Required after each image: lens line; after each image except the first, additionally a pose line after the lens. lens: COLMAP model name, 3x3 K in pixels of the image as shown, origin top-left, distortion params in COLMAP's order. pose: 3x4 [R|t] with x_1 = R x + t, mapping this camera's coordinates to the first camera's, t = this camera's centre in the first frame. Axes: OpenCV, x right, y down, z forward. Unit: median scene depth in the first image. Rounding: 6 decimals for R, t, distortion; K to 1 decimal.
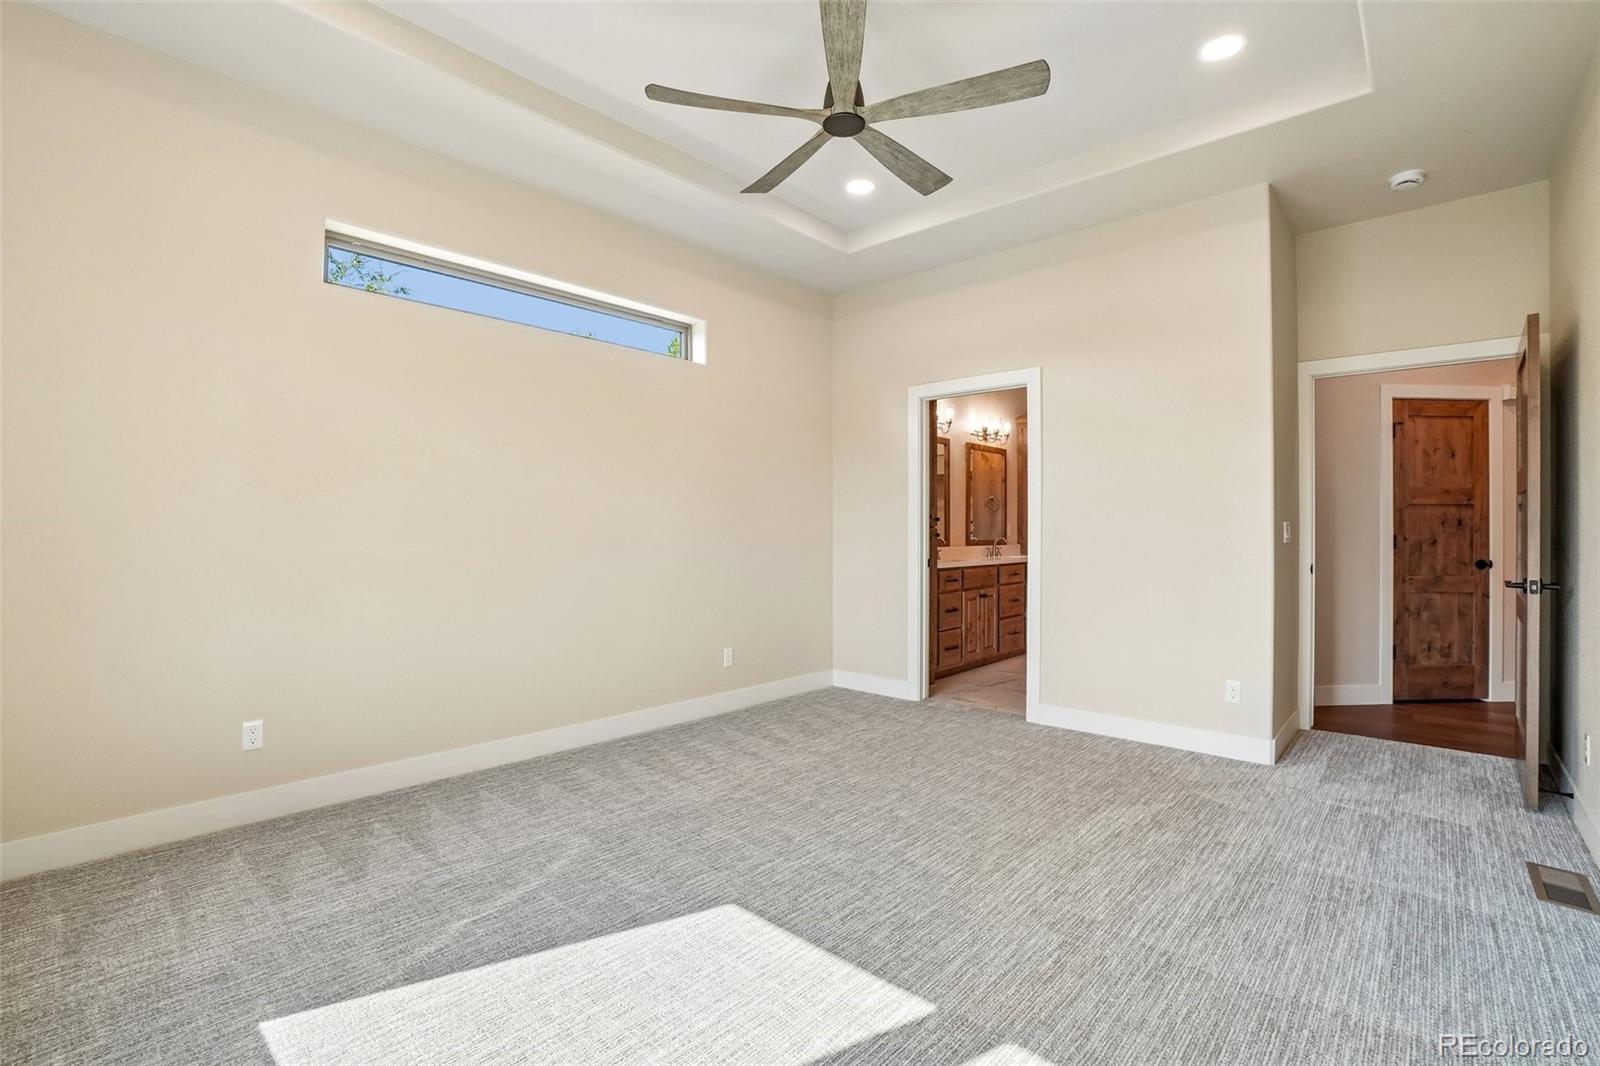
lens RADIAL K [[729.4, 0, 787.3], [0, 729.4, 527.3], [0, 0, 1]] dist [-0.036001, 0.005908]
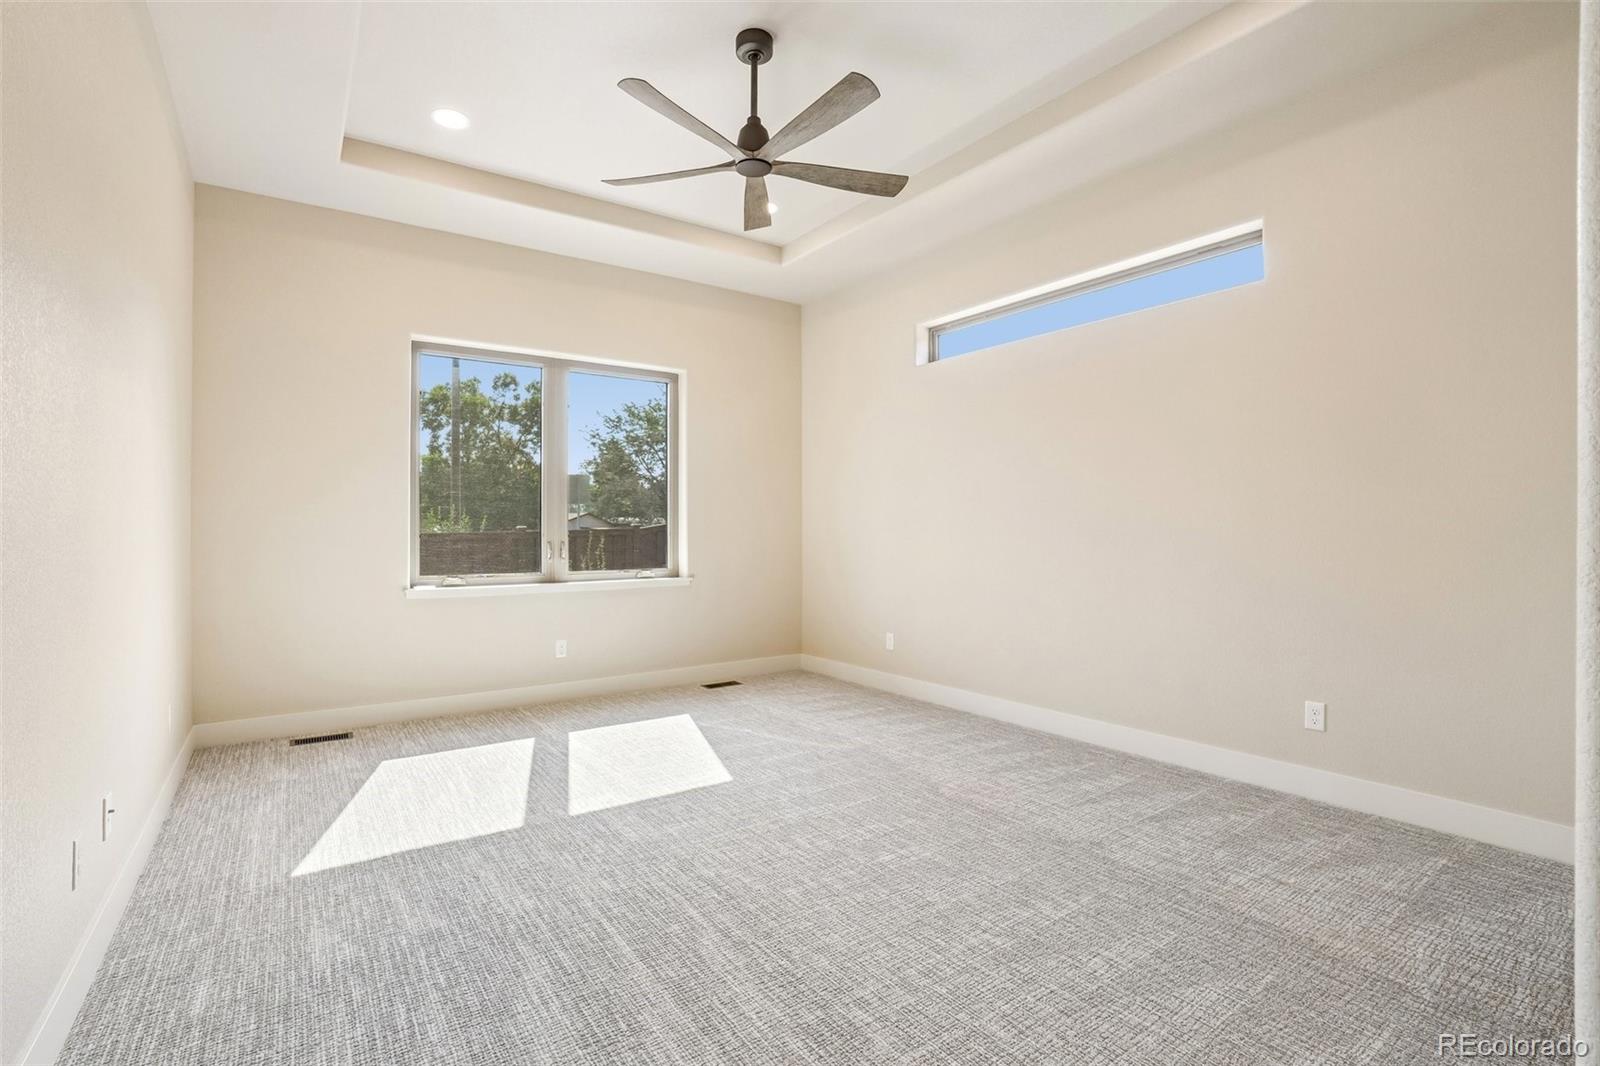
lens RADIAL K [[729.4, 0, 782.6], [0, 729.4, 537.1], [0, 0, 1]] dist [-0.036001, 0.005908]
pose [[-0.214013, 0.007438, -0.976803, 0.836572], [0.011555, 0.999920, 0.005083, 0.017425], [0.976763, -0.010199, -0.214082, 0.896096]]
